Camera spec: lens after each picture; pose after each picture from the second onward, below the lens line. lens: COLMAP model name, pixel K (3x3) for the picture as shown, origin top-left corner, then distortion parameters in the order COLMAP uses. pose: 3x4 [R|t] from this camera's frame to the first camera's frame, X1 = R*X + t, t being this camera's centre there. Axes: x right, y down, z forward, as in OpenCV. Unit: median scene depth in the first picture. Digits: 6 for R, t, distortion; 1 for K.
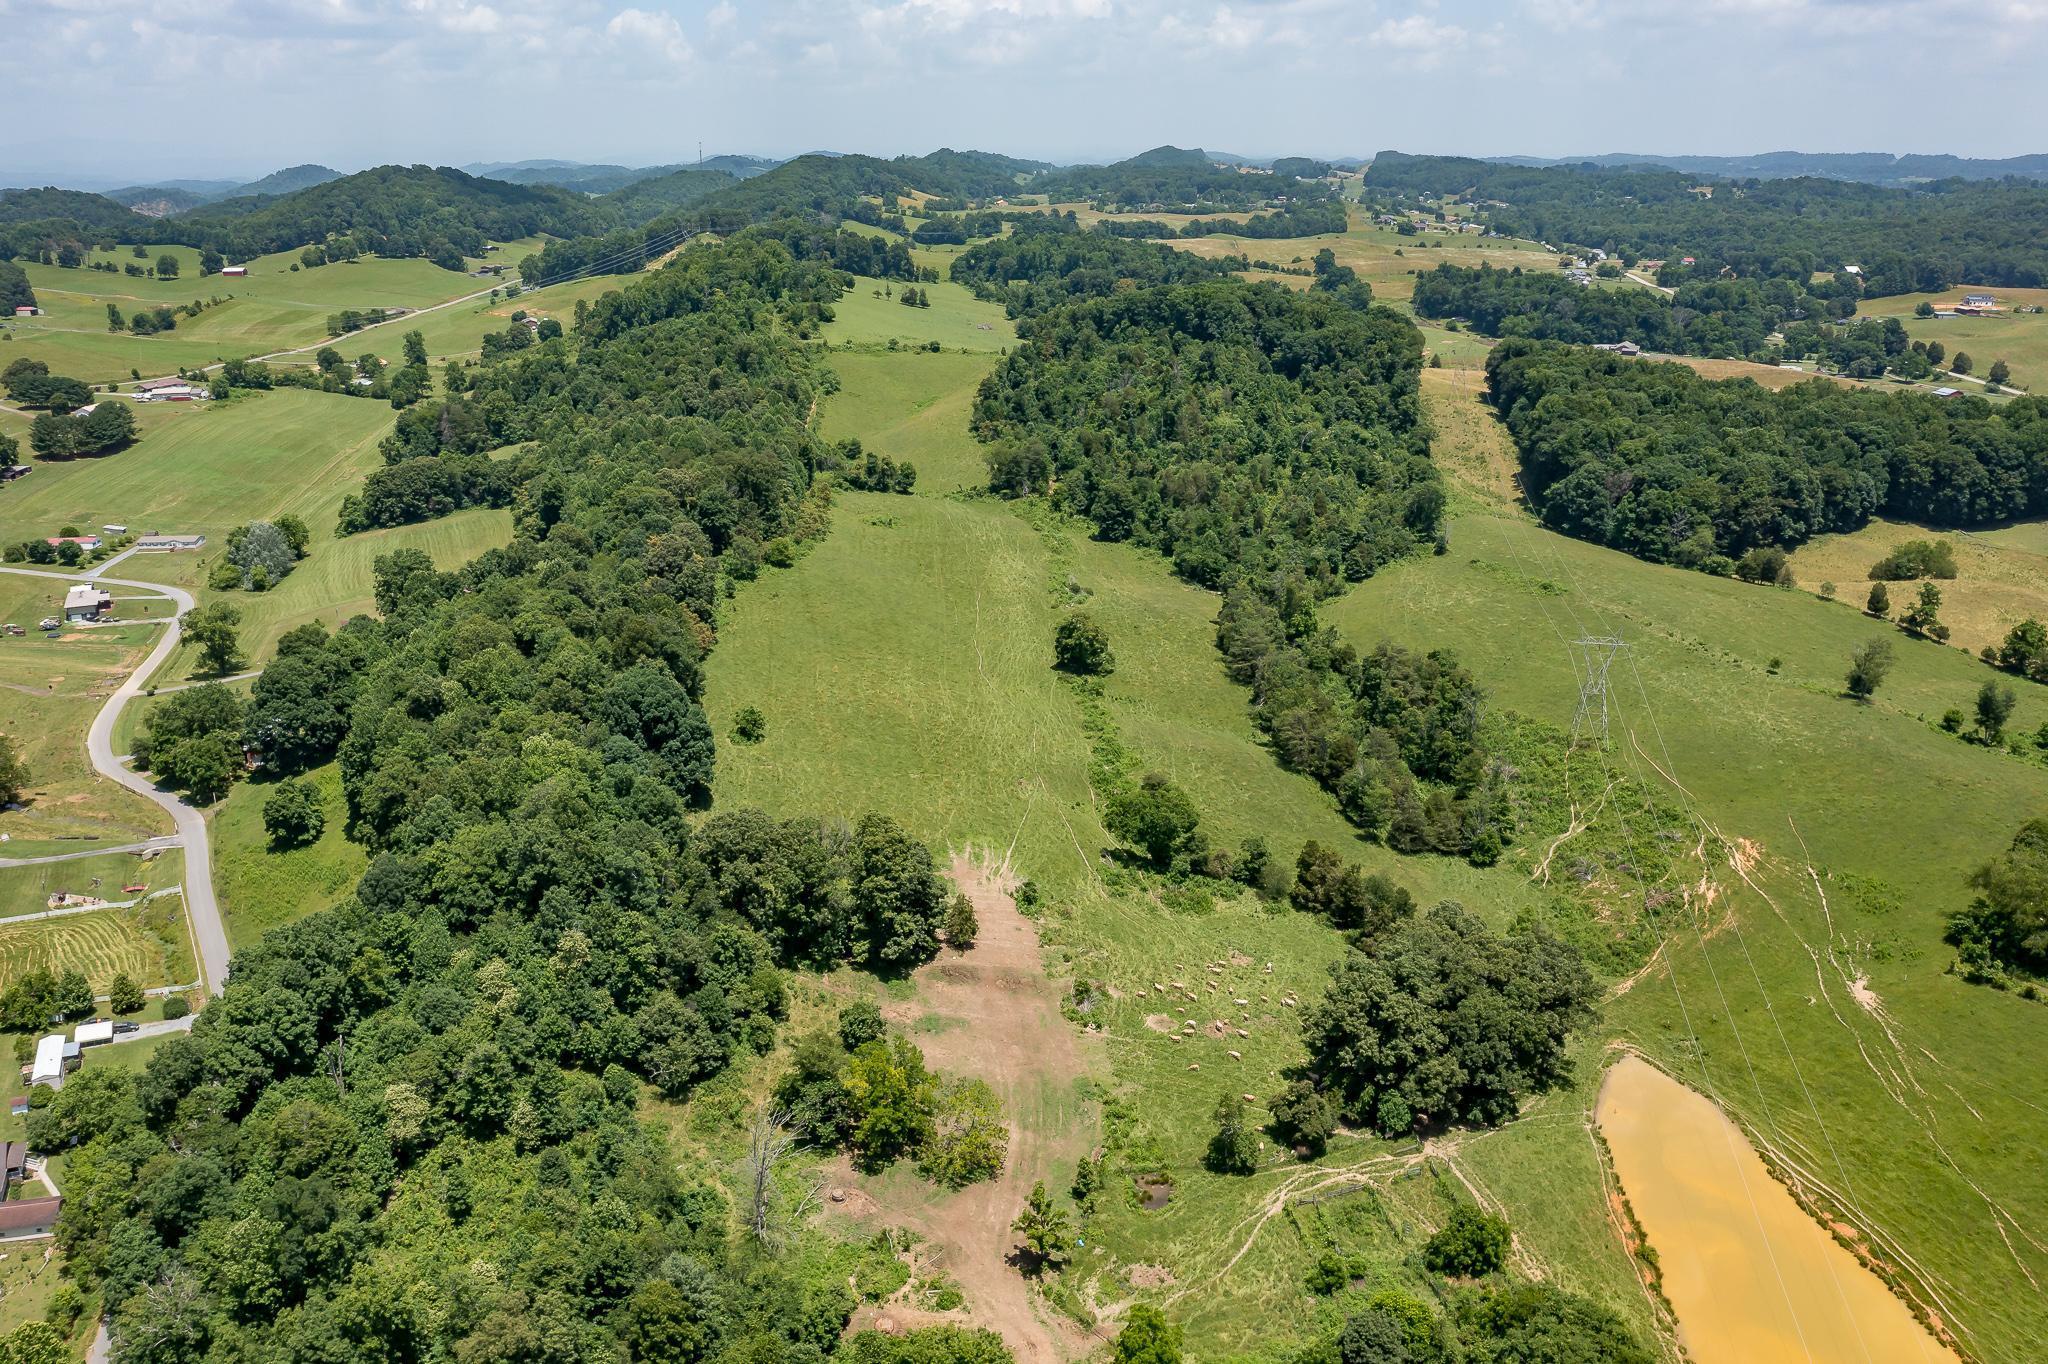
lens RADIAL K [[1622.5, 0, 1023.5], [0, 1622.5, 678.0], [0, 0, 1]] dist [-0.036259, 0.006389]
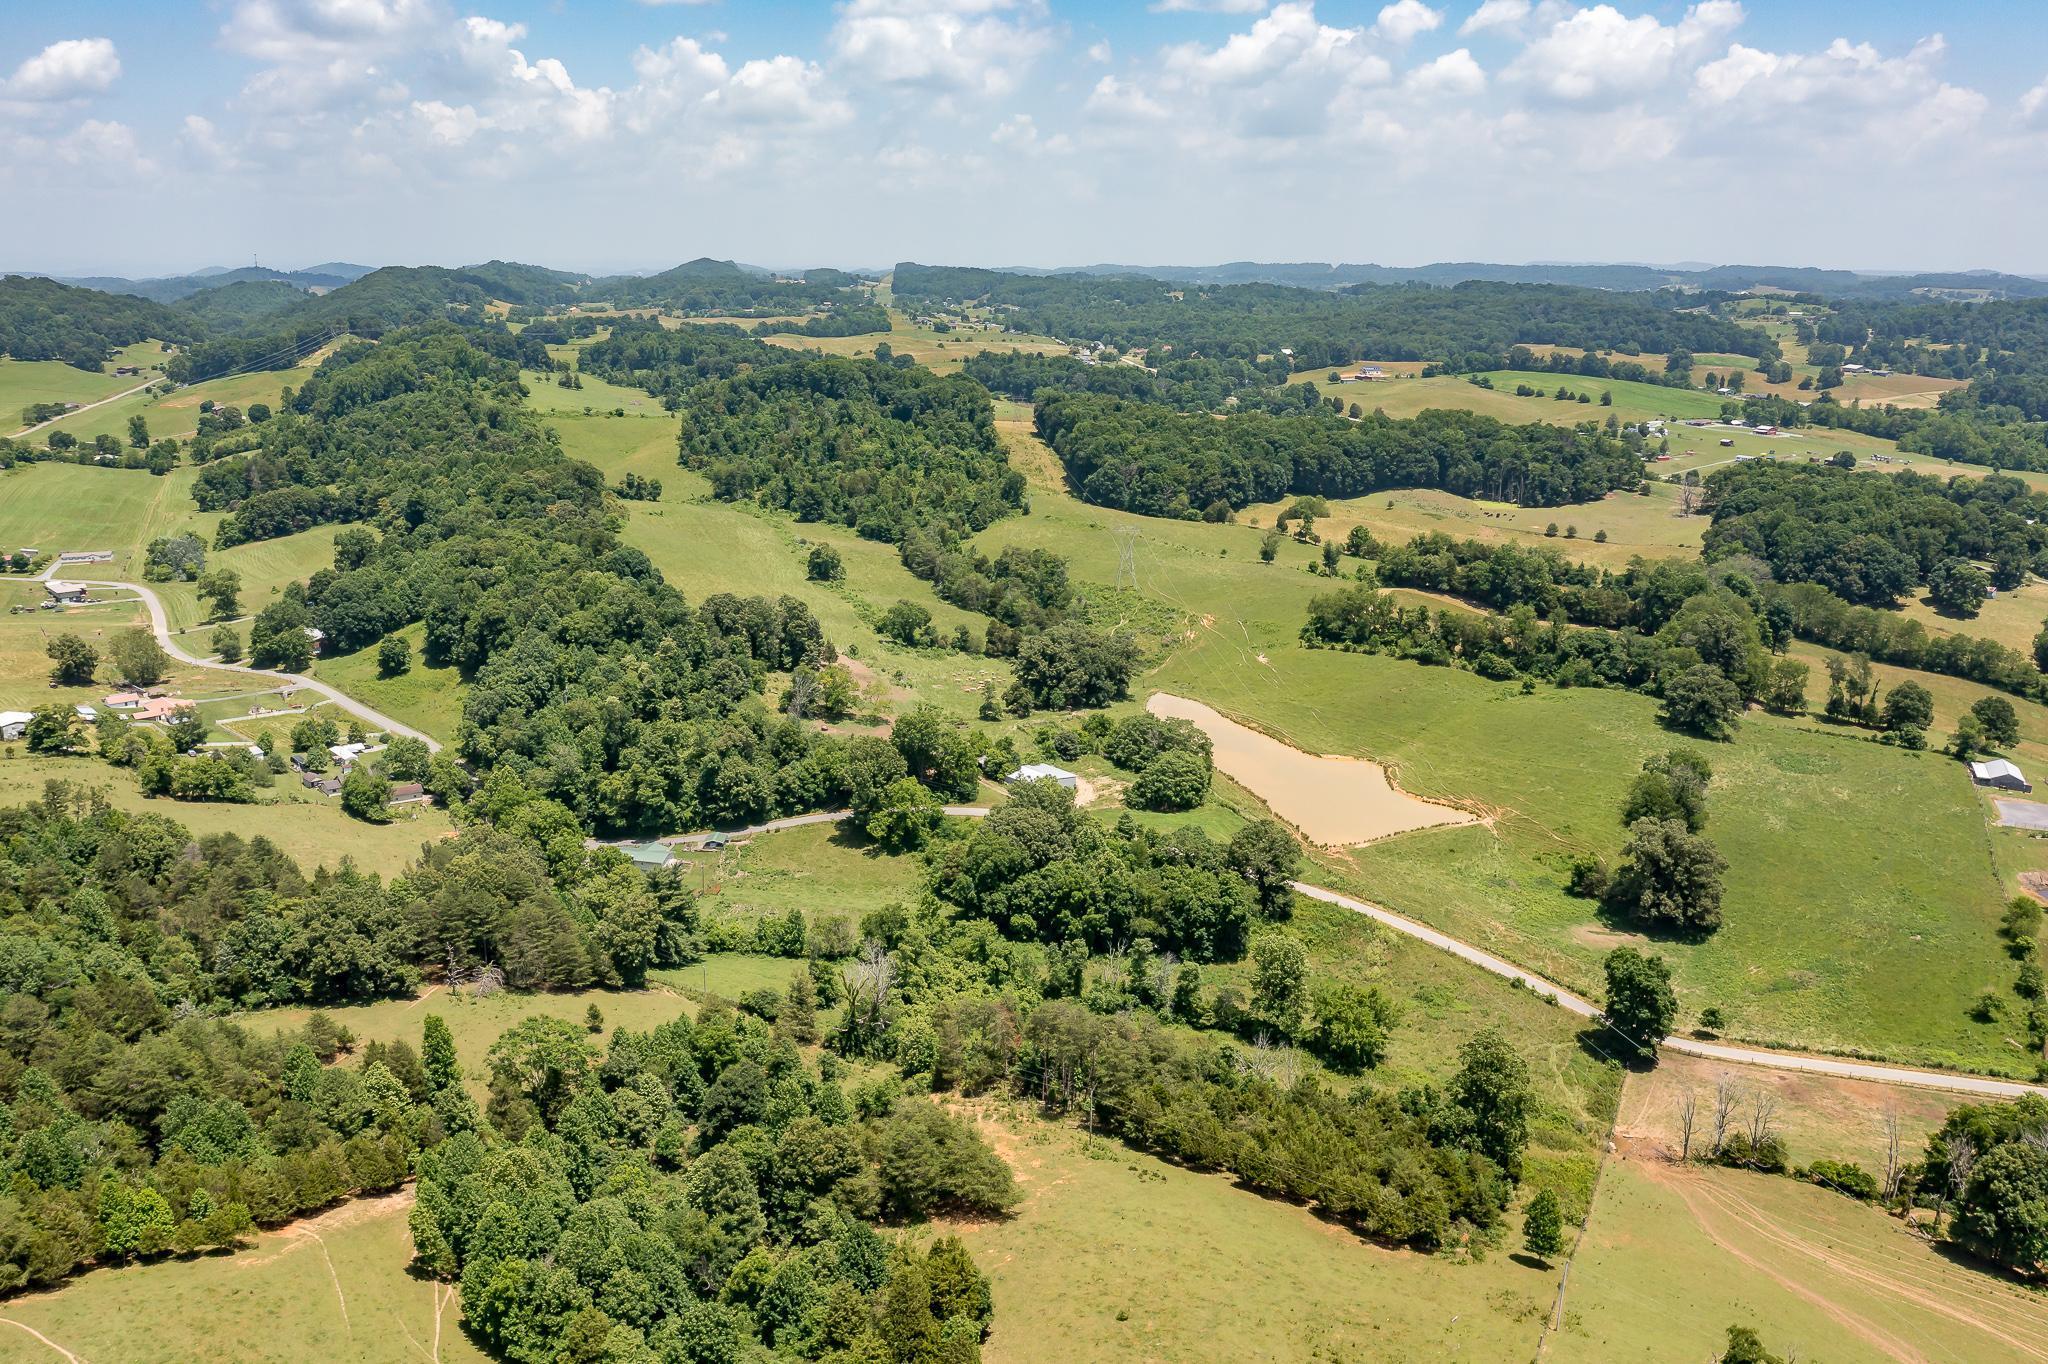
lens RADIAL K [[1622.5, 0, 1038.4], [0, 1622.5, 640.1], [0, 0, 1]] dist [-0.036259, 0.006389]
pose [[0.955739, -0.062663, 0.287465, -0.165289], [0.087120, 0.993514, -0.073080, 0.138237], [-0.281021, 0.094890, 0.954999, -0.428965]]
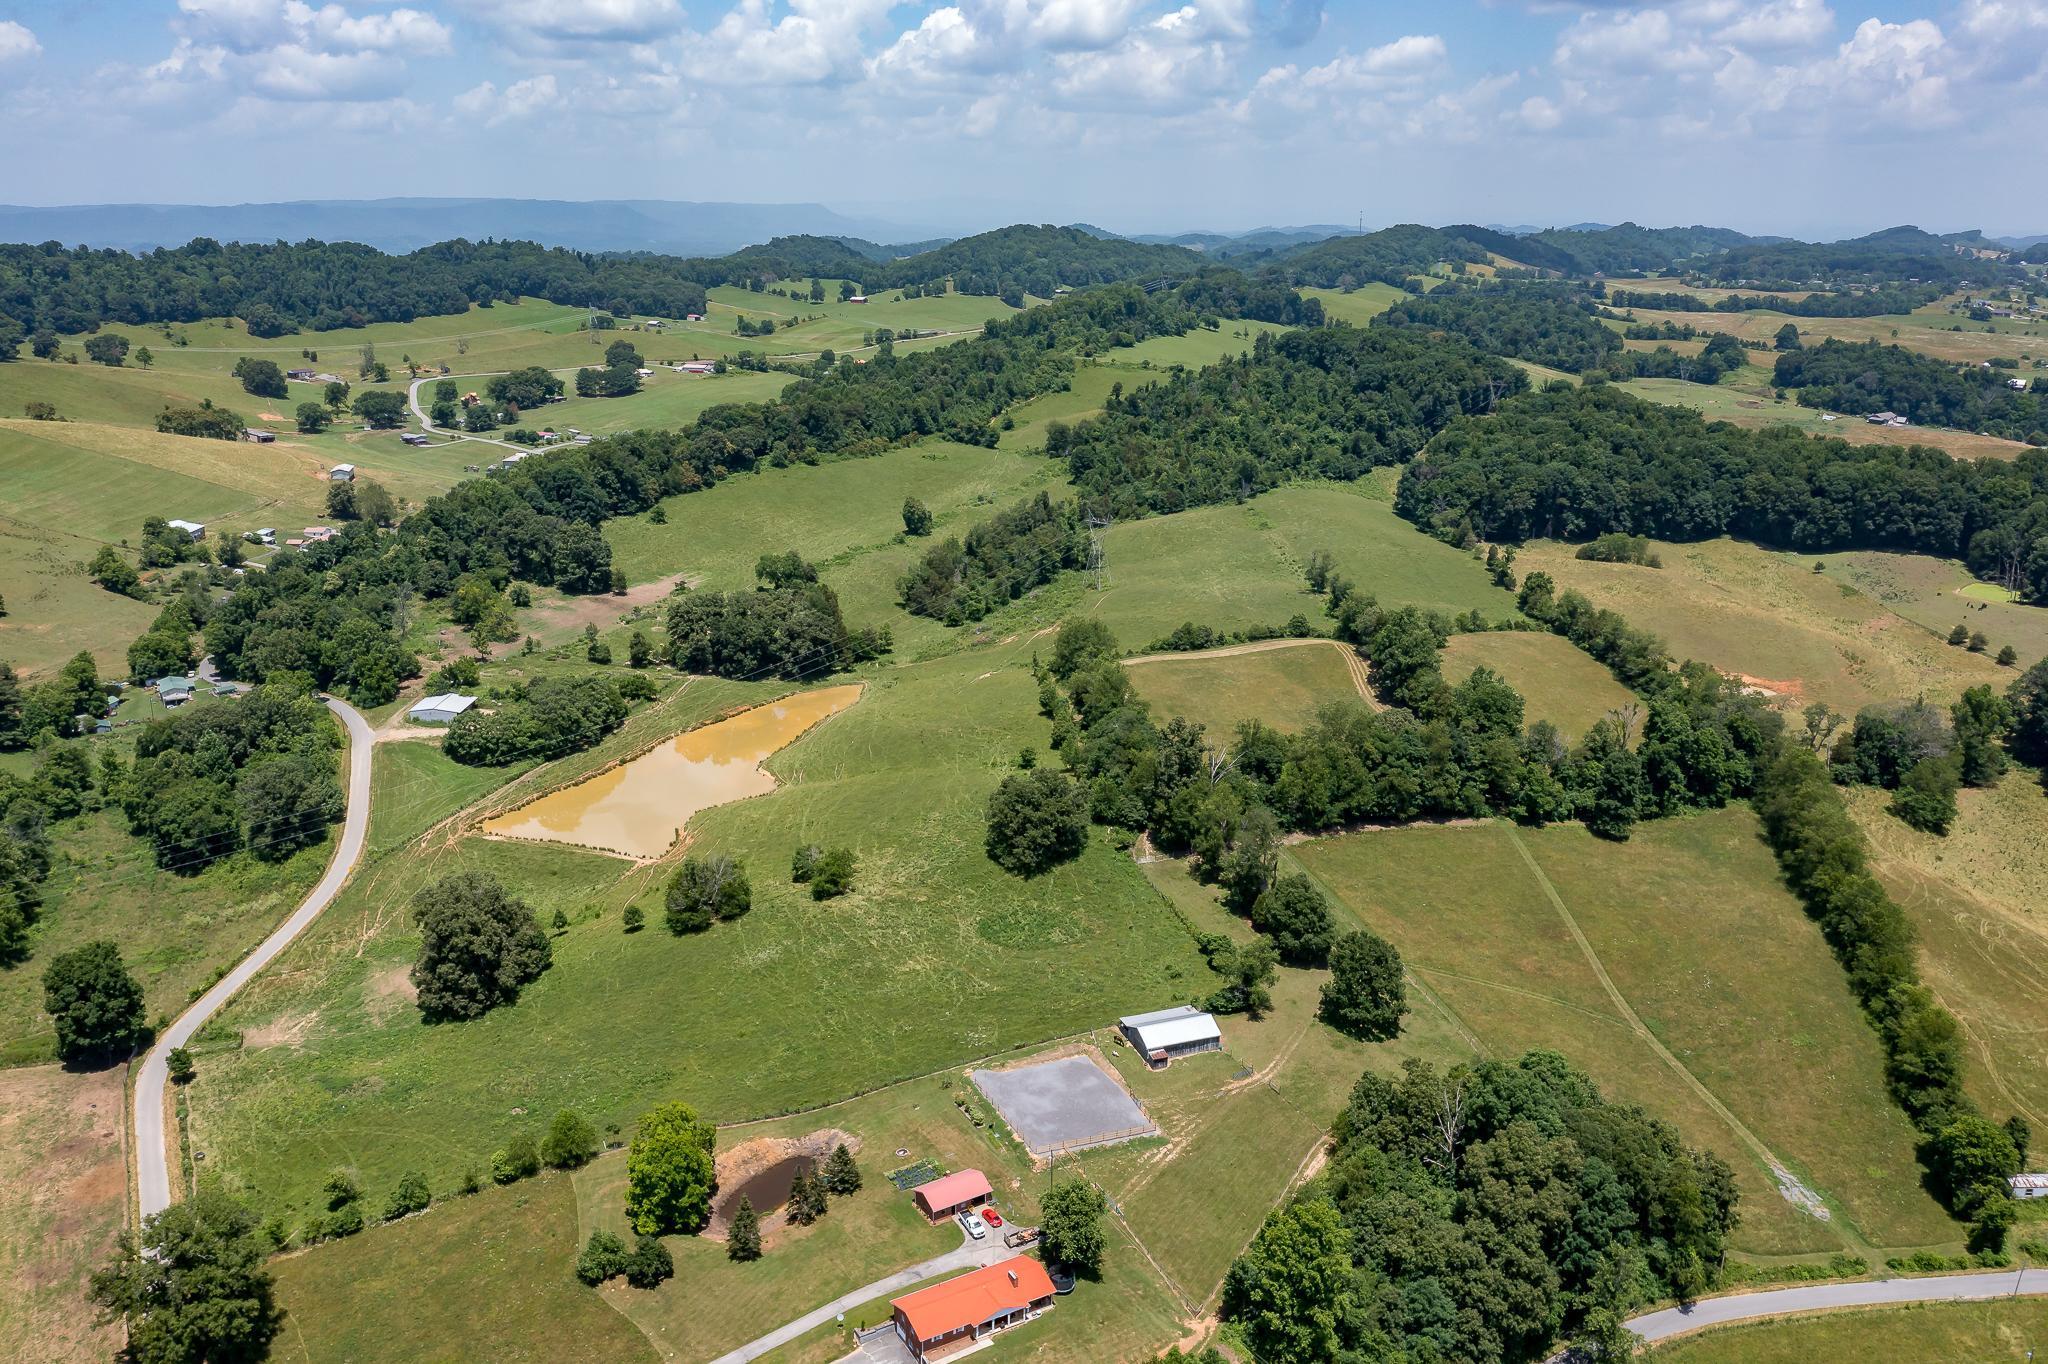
lens RADIAL K [[1622.5, 0, 1013.2], [0, 1622.5, 682.0], [0, 0, 1]] dist [-0.036259, 0.006389]
pose [[0.881012, 0.142248, -0.451203, 0.636386], [-0.158570, 0.987346, 0.001653, 0.090323], [0.445729, 0.070091, 0.892420, -0.291220]]
